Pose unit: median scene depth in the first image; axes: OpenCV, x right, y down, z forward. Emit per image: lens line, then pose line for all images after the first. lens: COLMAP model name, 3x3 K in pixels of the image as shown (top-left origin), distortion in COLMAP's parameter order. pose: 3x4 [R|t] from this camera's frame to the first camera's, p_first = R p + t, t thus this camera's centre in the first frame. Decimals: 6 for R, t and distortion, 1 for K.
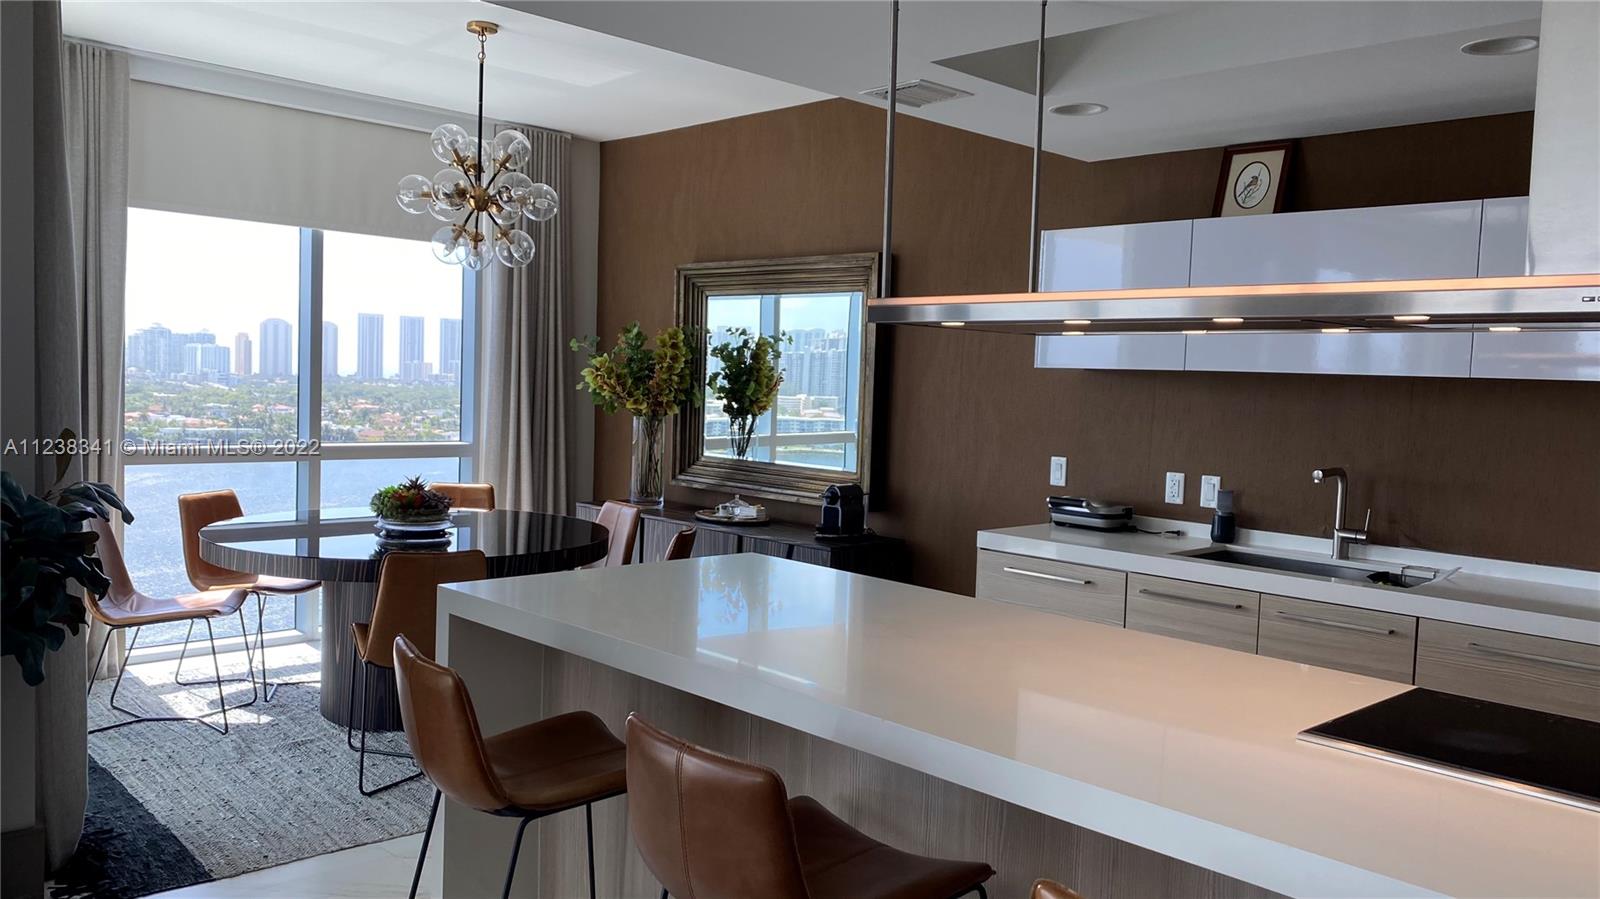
lens RADIAL K [[1199.7, 0, 788.0], [0, 1199.7, 457.9], [0, 0, 1]] dist [0.038754, -0.064260]
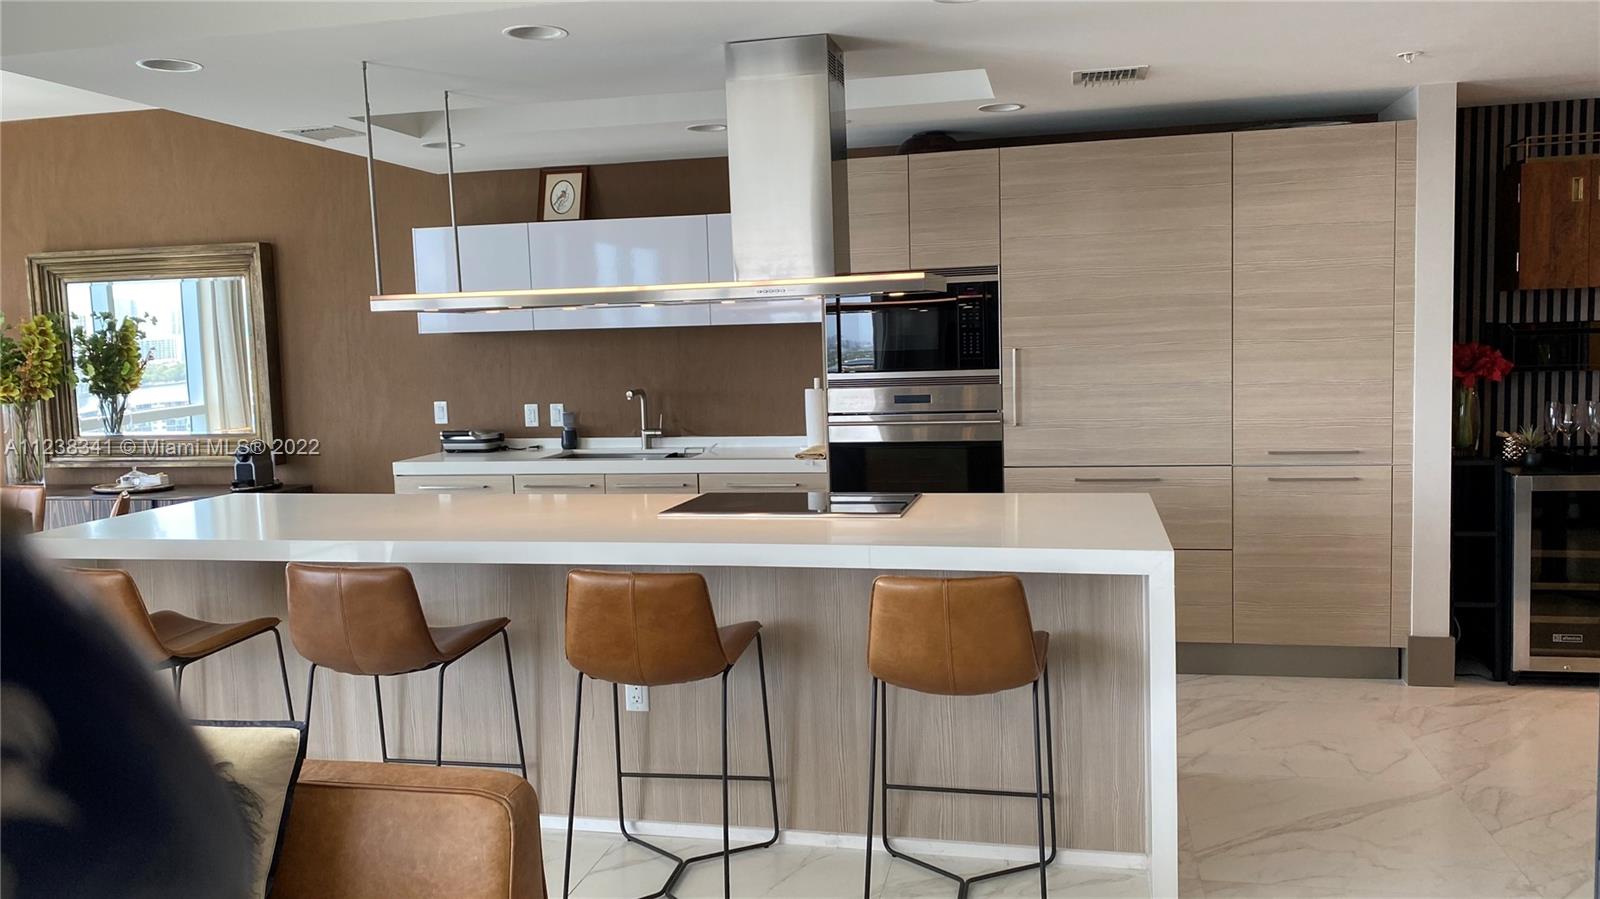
lens RADIAL K [[1199.7, 0, 804.6], [0, 1199.7, 444.9], [0, 0, 1]] dist [0.038754, -0.064260]
pose [[0.824887, -0.111229, 0.554247, -0.174062], [0.097439, 0.993753, 0.054413, 0.013264], [-0.556837, 0.009121, 0.830572, -0.293668]]
